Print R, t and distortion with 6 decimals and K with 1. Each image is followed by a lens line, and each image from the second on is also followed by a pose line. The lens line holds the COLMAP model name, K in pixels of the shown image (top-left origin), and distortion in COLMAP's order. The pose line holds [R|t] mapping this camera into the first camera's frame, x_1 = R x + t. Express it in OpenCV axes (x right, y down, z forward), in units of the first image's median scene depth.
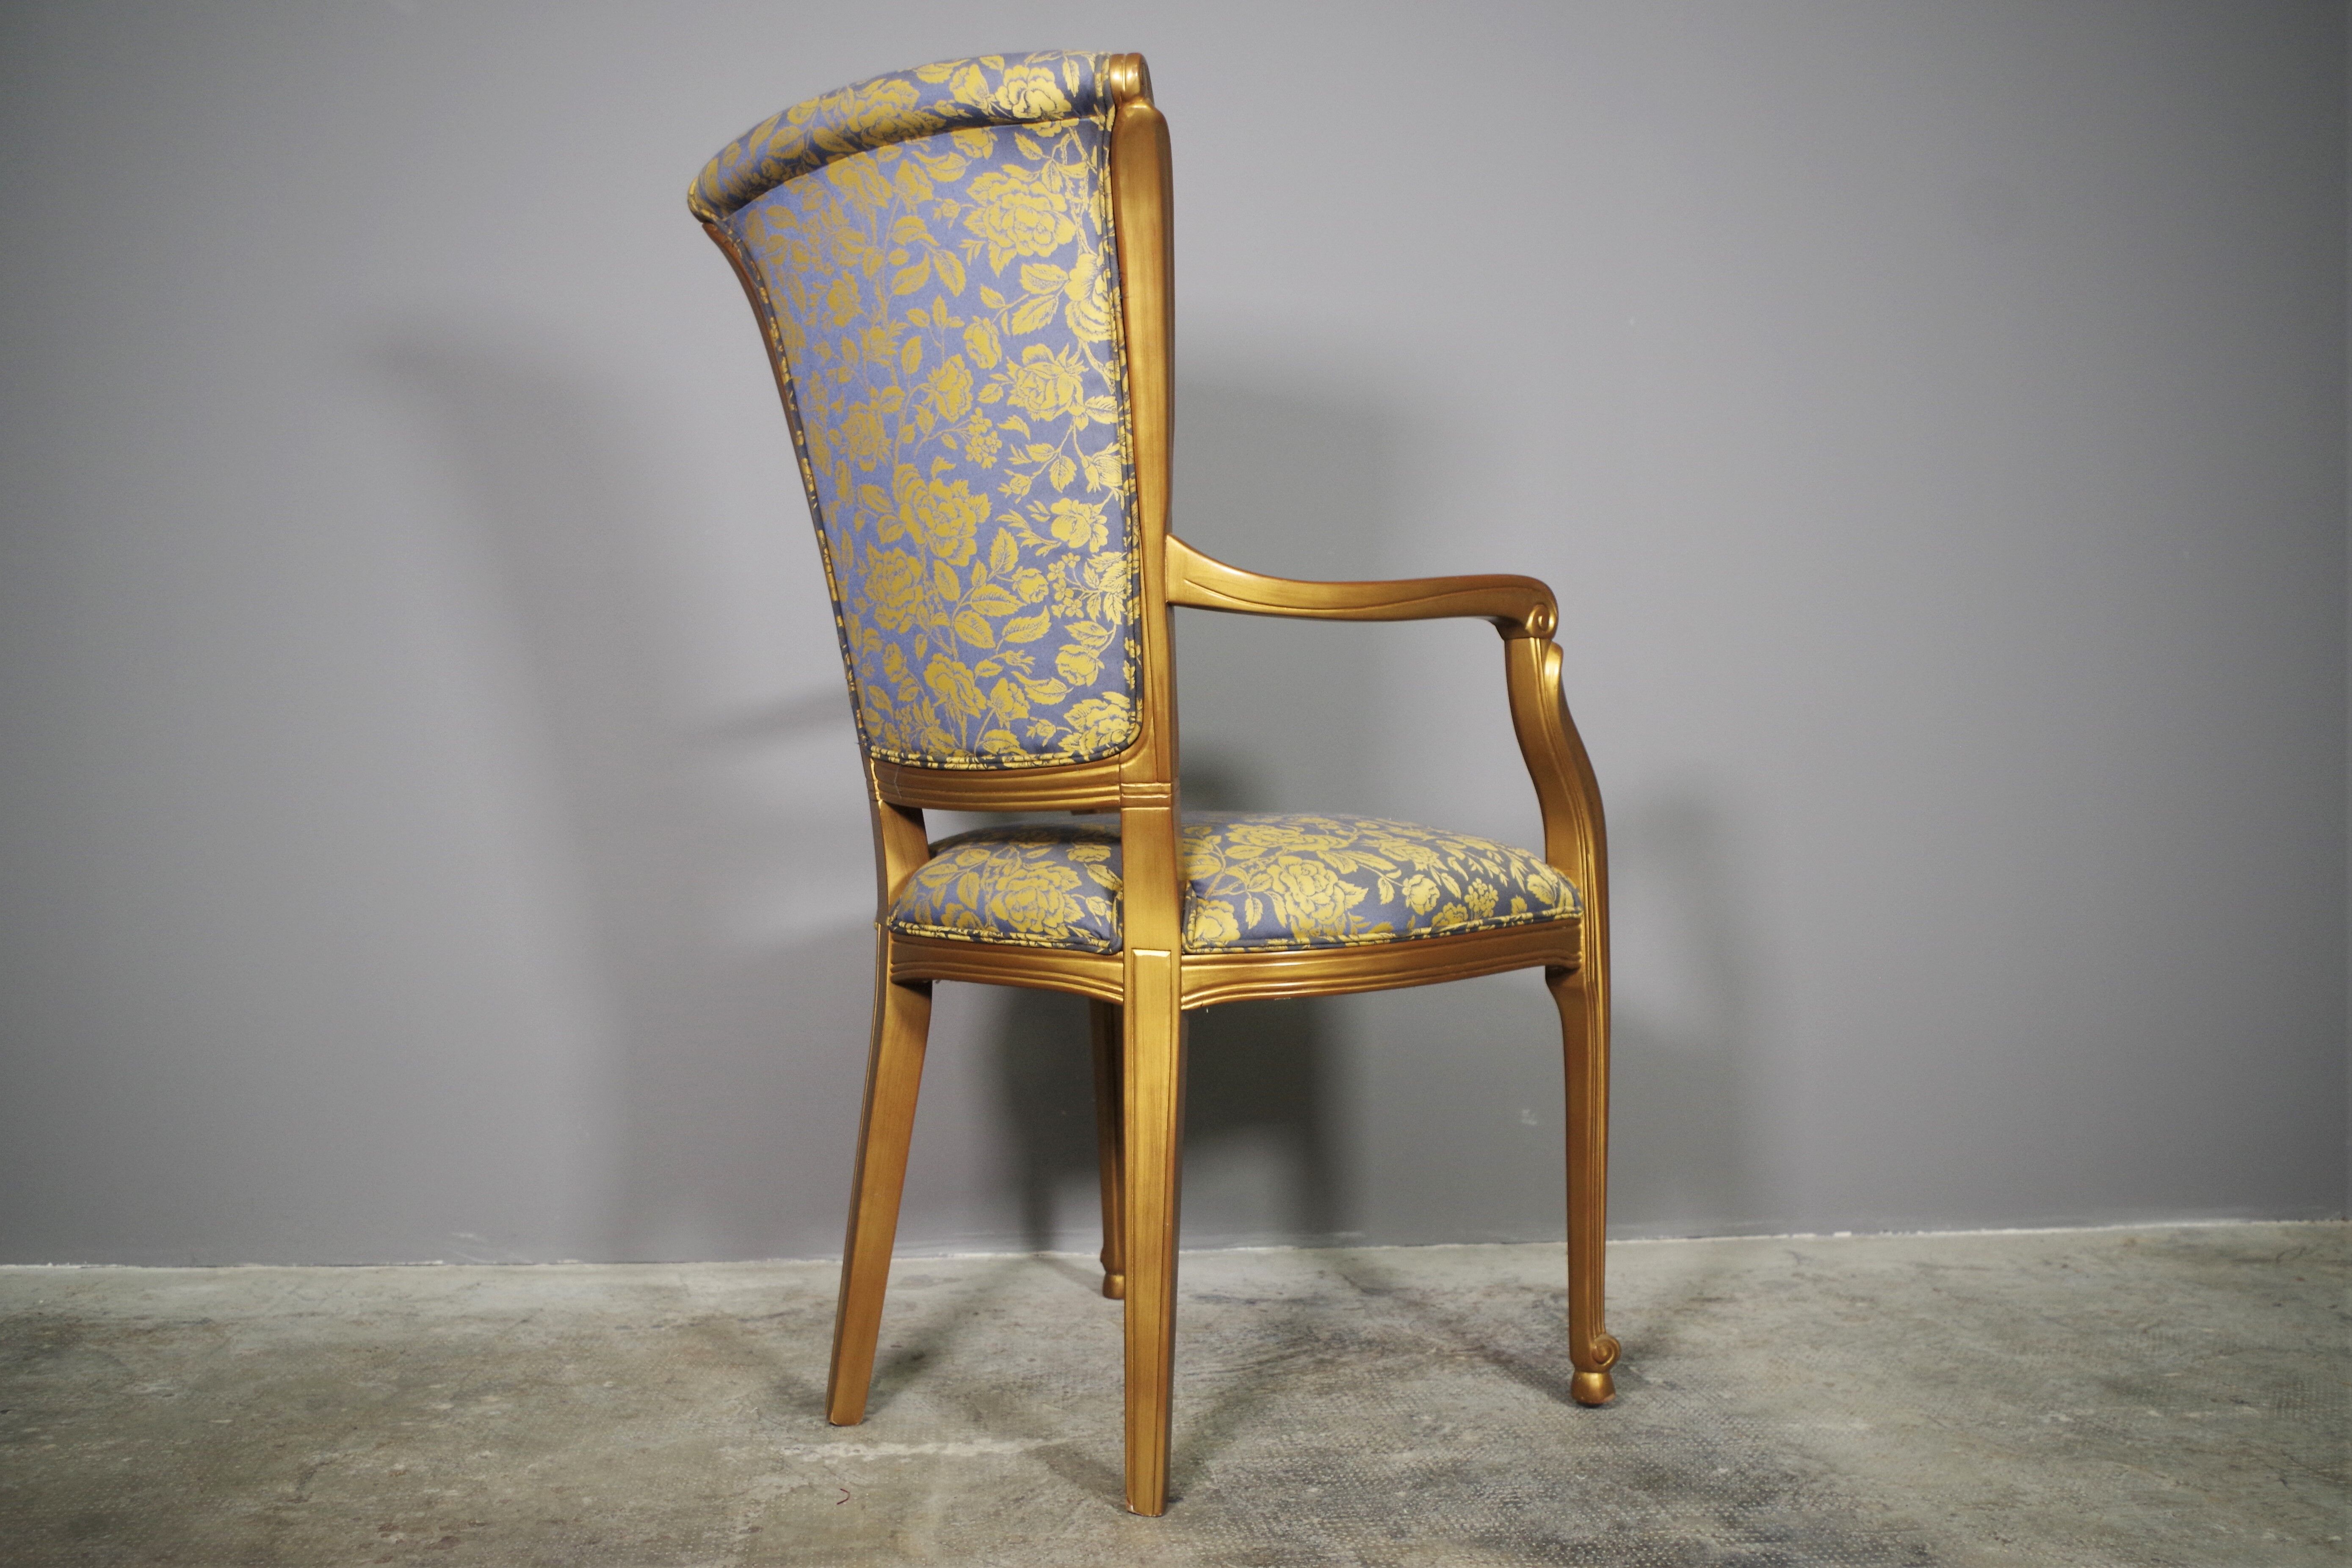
lens RADIAL K [[1993.0, 0, 1208.6], [0, 1993.0, 772.1], [0, 0, 1]] dist [-0.072848, 0.001080]
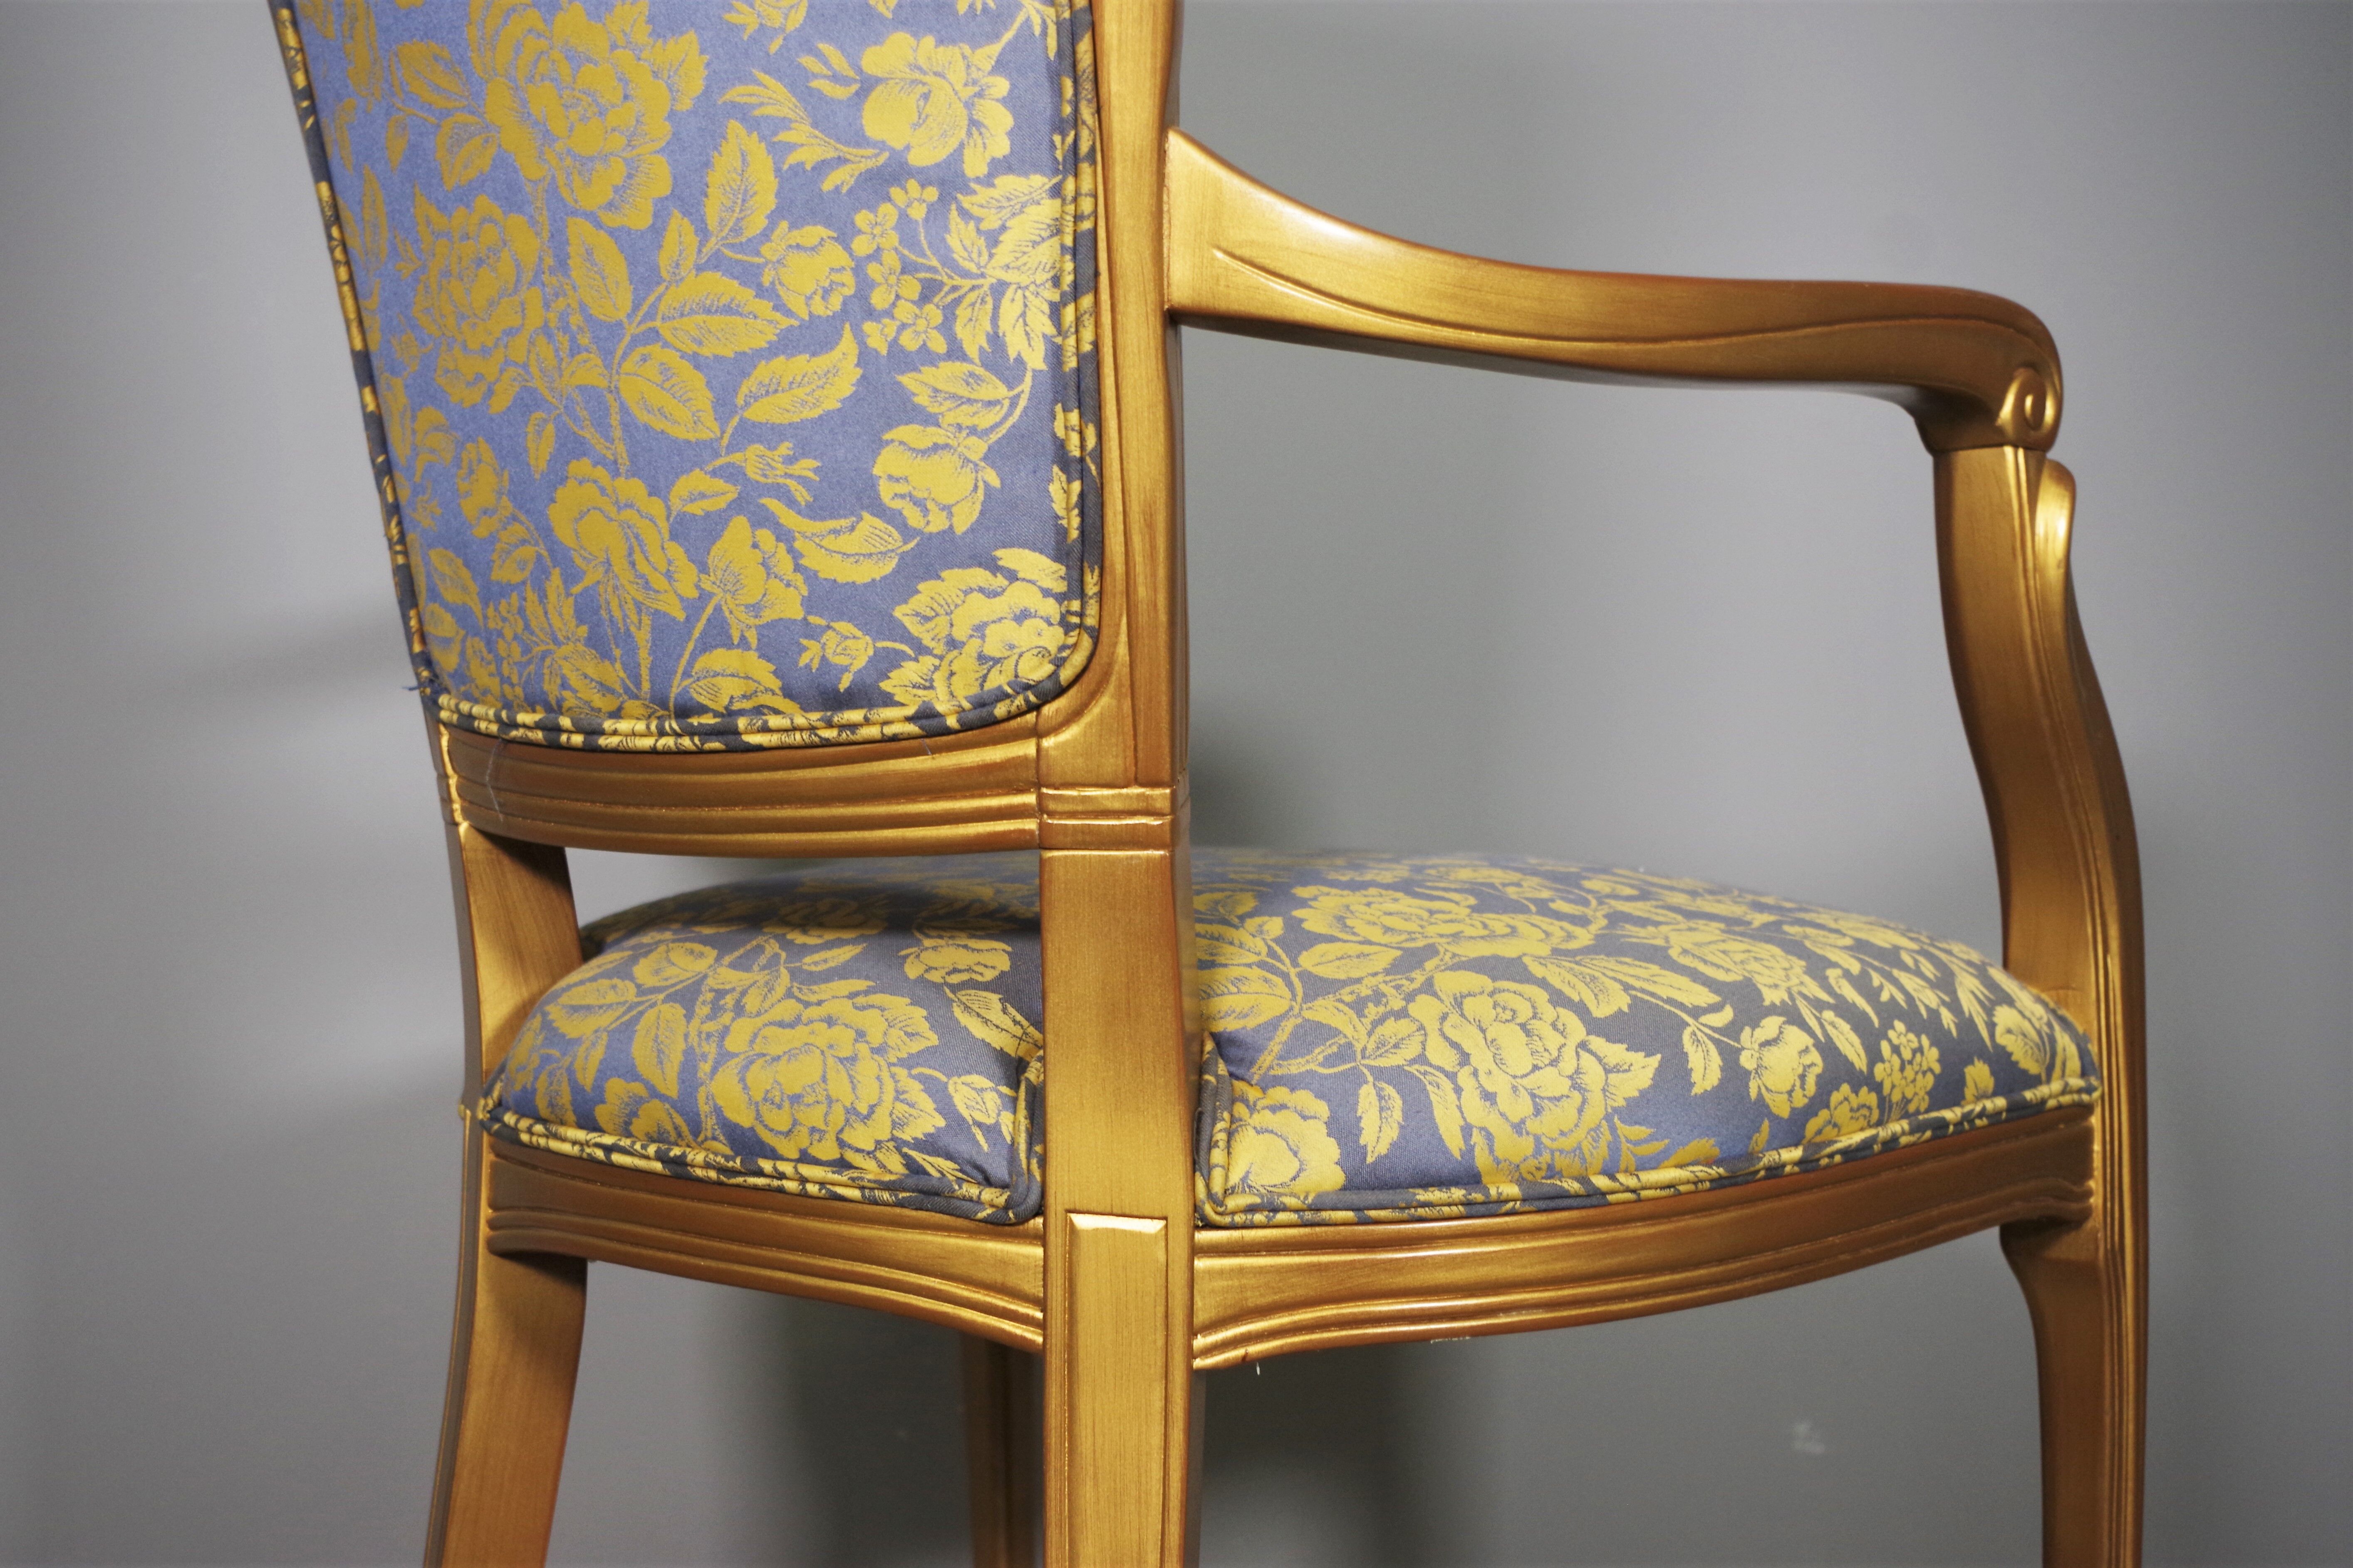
lens RADIAL K [[2794.0, 0, 1176.5], [0, 2794.0, 784.0], [0, 0, 1]] dist [-0.051624, -0.000148]
pose [[0.999794, 0.005207, 0.019613, -0.027171], [-0.005334, 0.999965, 0.006424, 0.001177], [-0.019579, -0.006527, 0.999787, 0.436611]]
